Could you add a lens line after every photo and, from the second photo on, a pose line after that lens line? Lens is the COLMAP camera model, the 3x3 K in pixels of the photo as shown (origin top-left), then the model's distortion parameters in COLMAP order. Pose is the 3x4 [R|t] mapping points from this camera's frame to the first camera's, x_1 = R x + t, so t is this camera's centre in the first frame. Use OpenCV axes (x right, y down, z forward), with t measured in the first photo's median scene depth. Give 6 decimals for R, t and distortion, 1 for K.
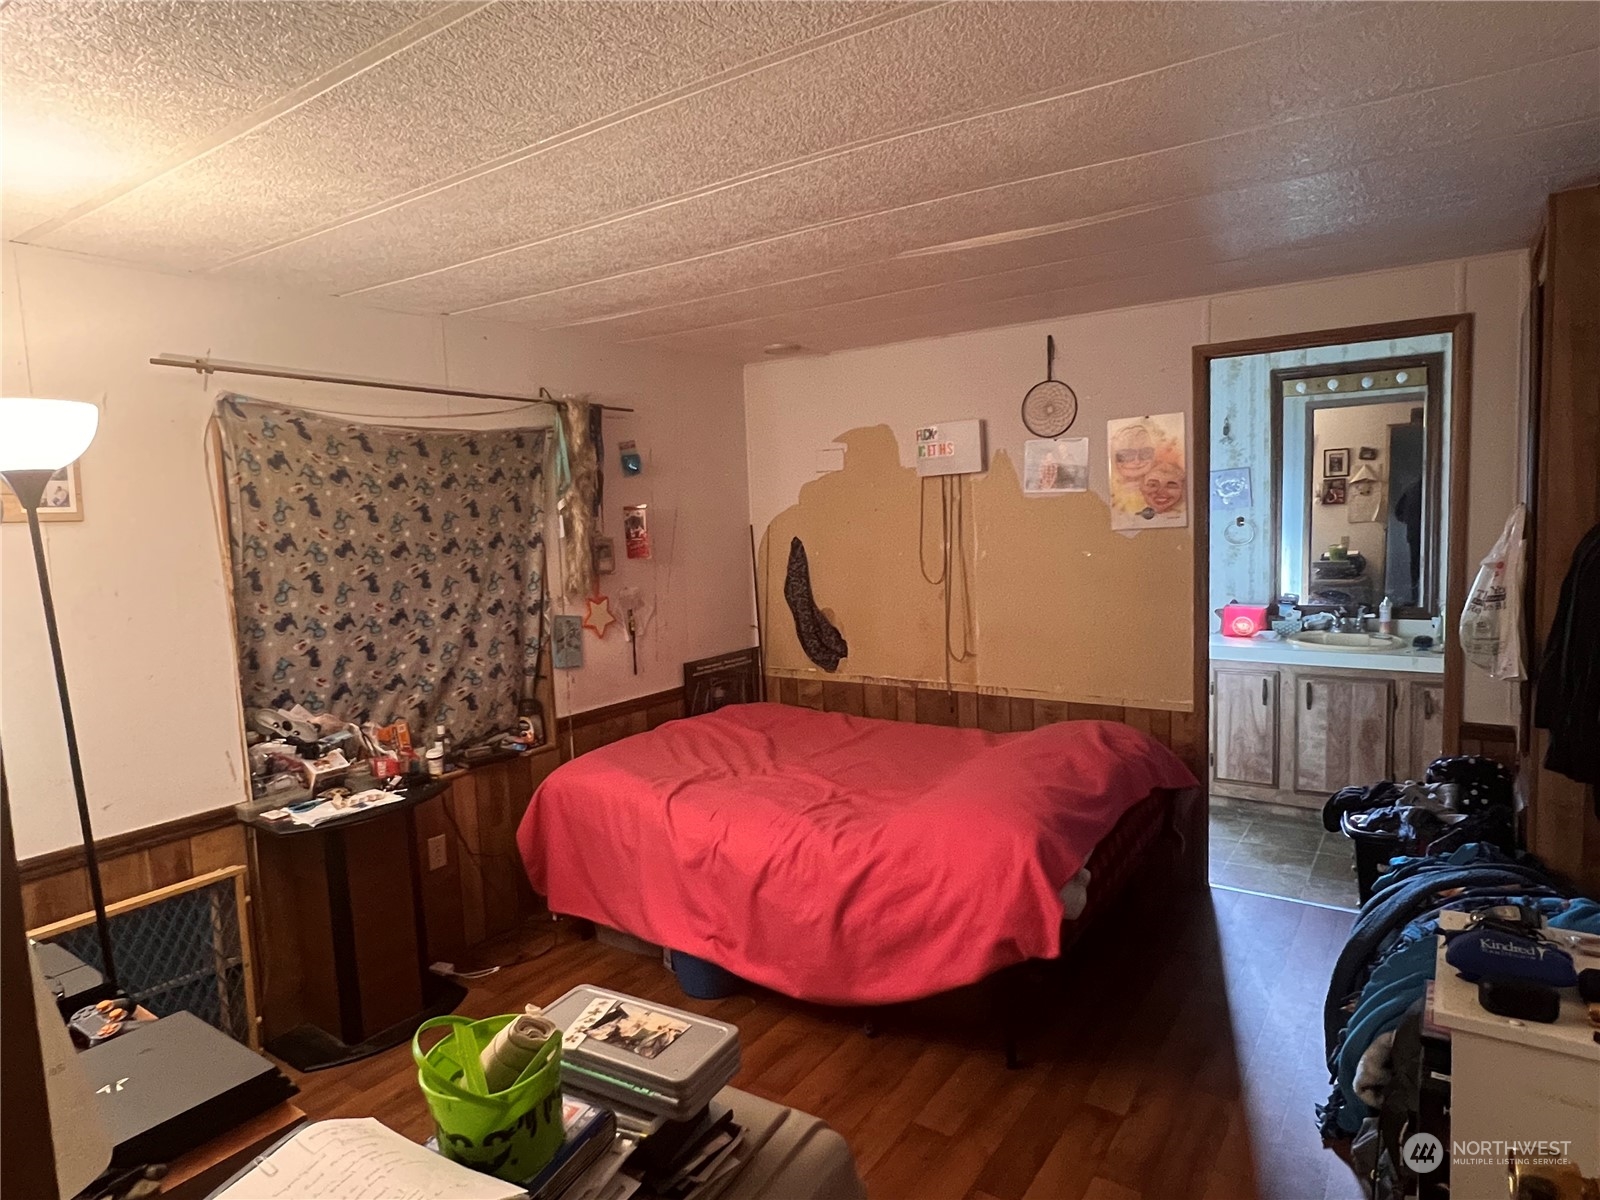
lens RADIAL K [[954.2, 0, 799.0], [0, 954.2, 598.6], [0, 0, 1]] dist [0.005504, 0.000105]
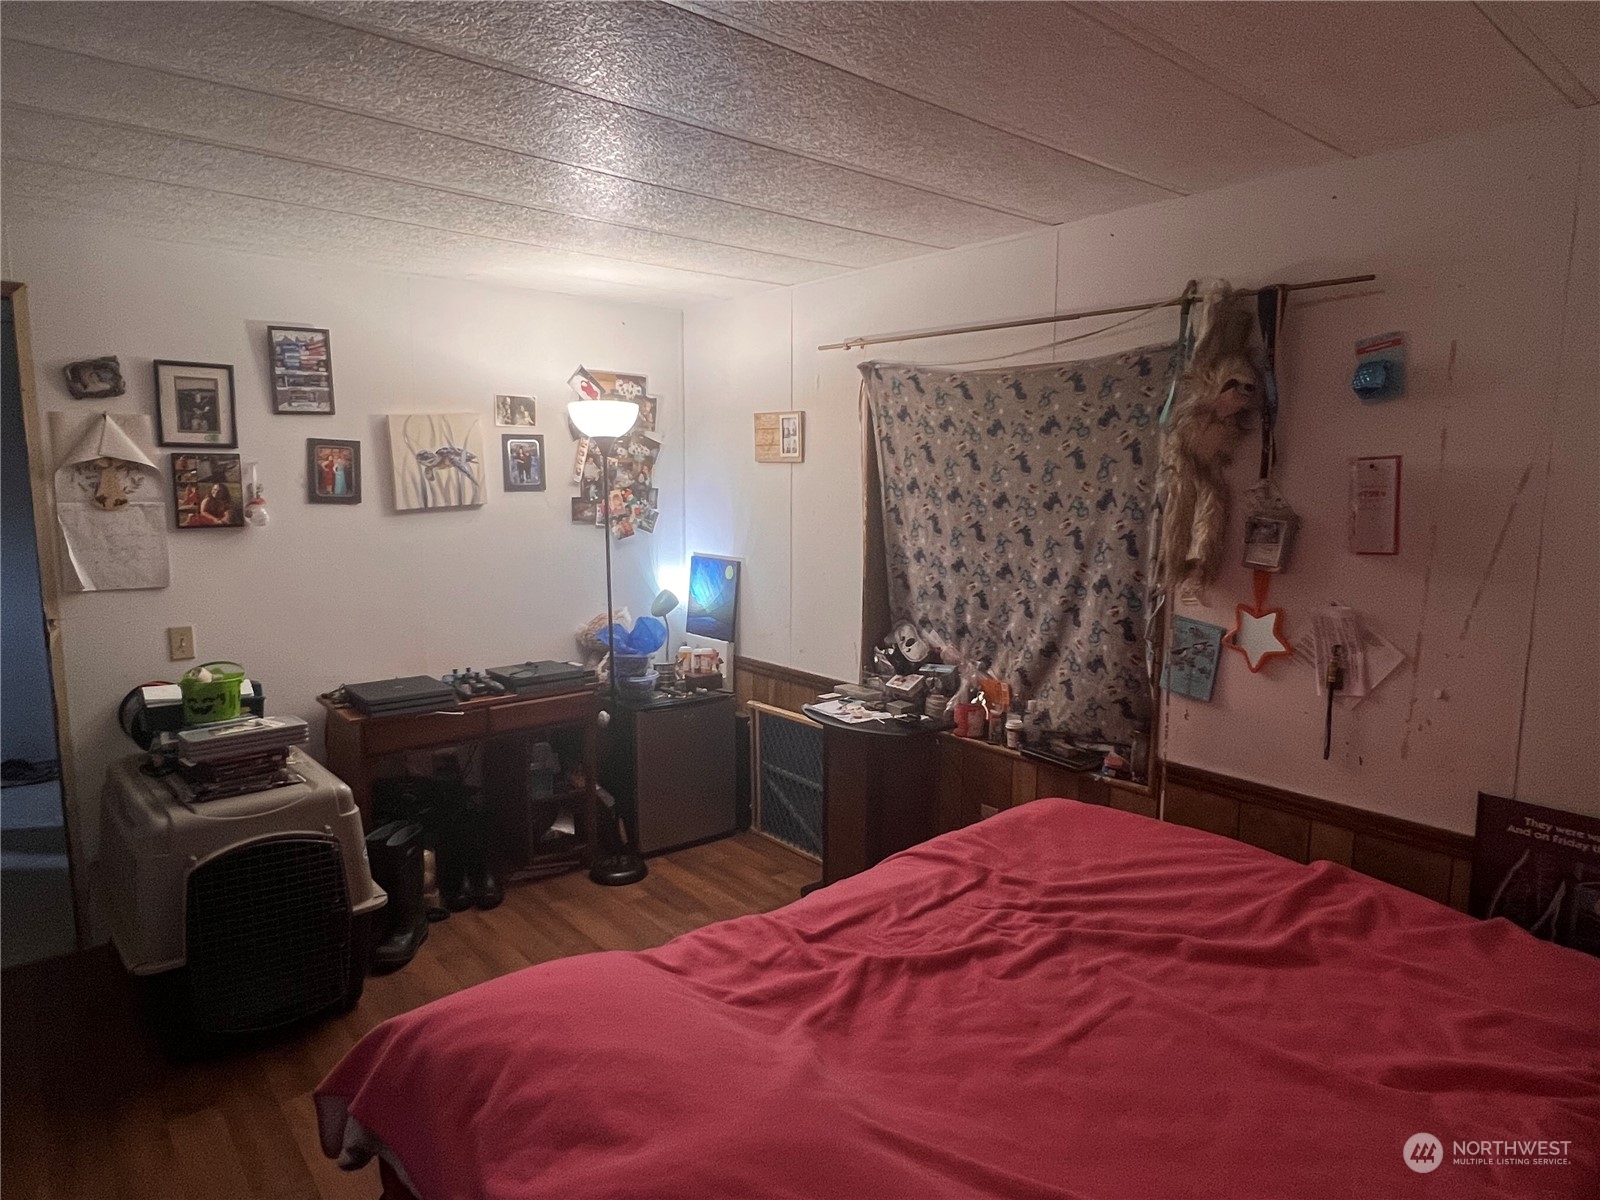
lens RADIAL K [[954.2, 0, 798.8], [0, 954.2, 599.1], [0, 0, 1]] dist [0.005504, 0.000105]
pose [[-0.266231, 0.162683, -0.950082, 0.515751], [-0.086790, 0.977605, 0.191716, -0.111831], [0.959994, 0.133499, -0.246149, 0.984485]]
